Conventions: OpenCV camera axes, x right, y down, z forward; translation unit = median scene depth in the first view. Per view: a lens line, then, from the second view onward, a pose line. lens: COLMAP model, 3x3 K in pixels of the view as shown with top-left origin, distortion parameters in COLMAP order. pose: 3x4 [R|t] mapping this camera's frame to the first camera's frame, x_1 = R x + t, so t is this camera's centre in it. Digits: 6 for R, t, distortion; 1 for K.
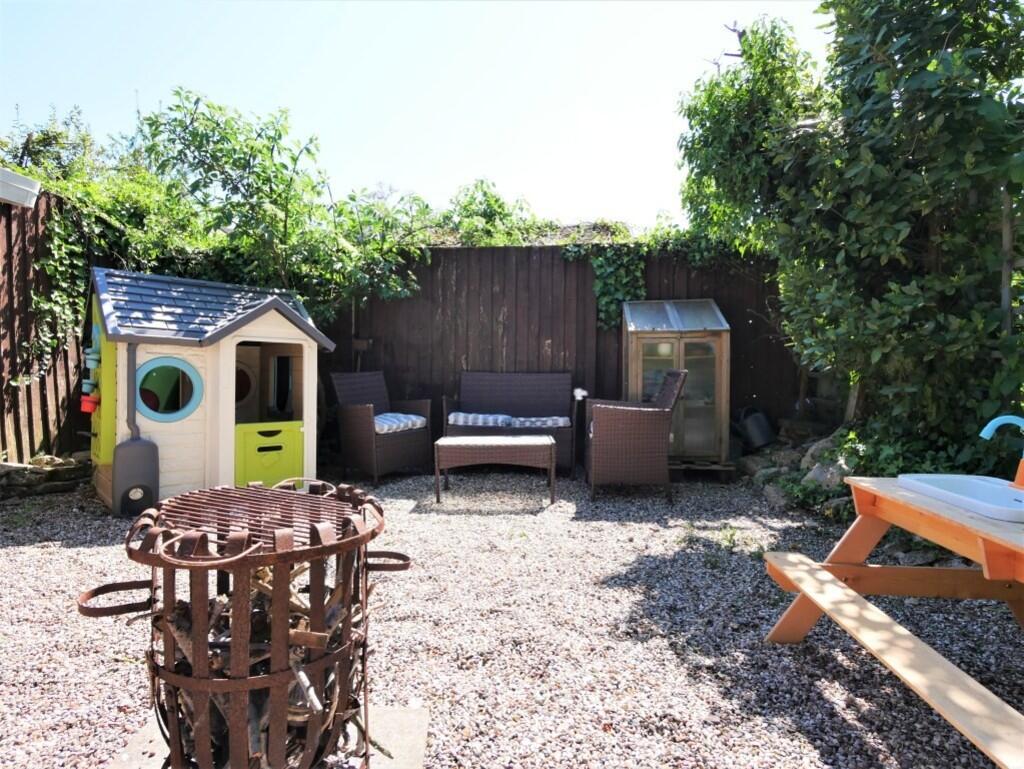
lens RADIAL K [[565.3, 0, 512.0], [0, 565.3, 384.5], [0, 0, 1]] dist [-0.002471, -0.000932]
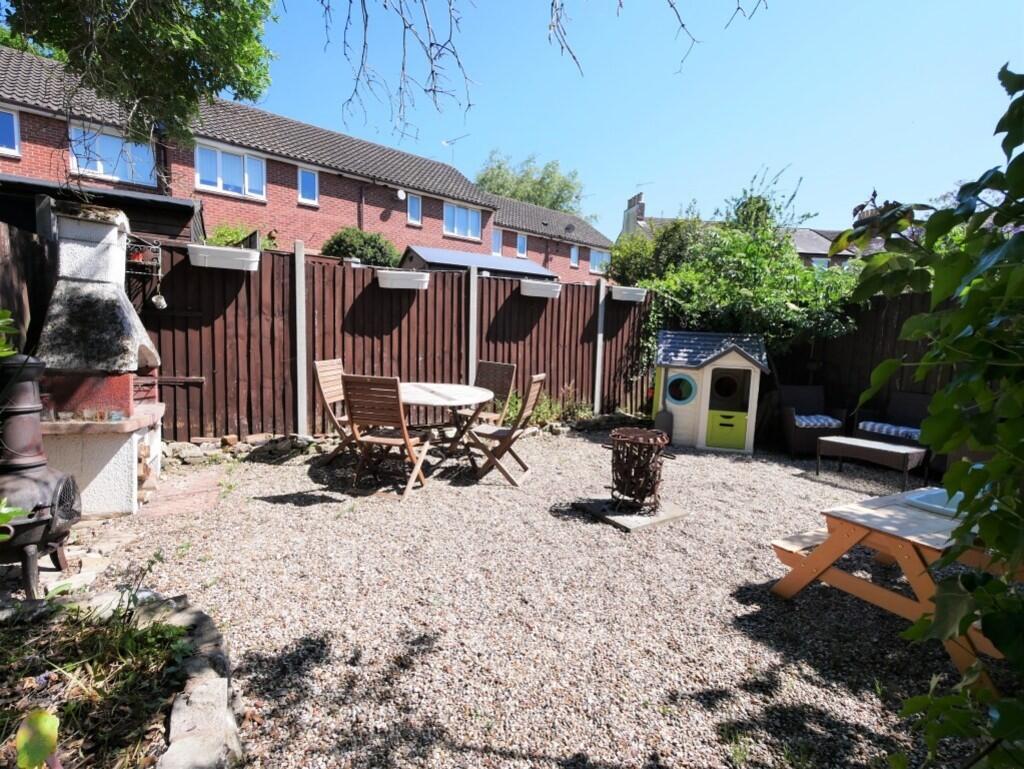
lens RADIAL K [[456.4, 0, 512.0], [0, 456.4, 384.5], [0, 0, 1]] dist [-0.000063, 0.000143]
pose [[0.502260, 0.081907, -0.860828, 0.468260], [-0.051665, 0.996568, 0.064678, -0.075320], [0.863172, 0.011990, 0.504768, -0.353711]]
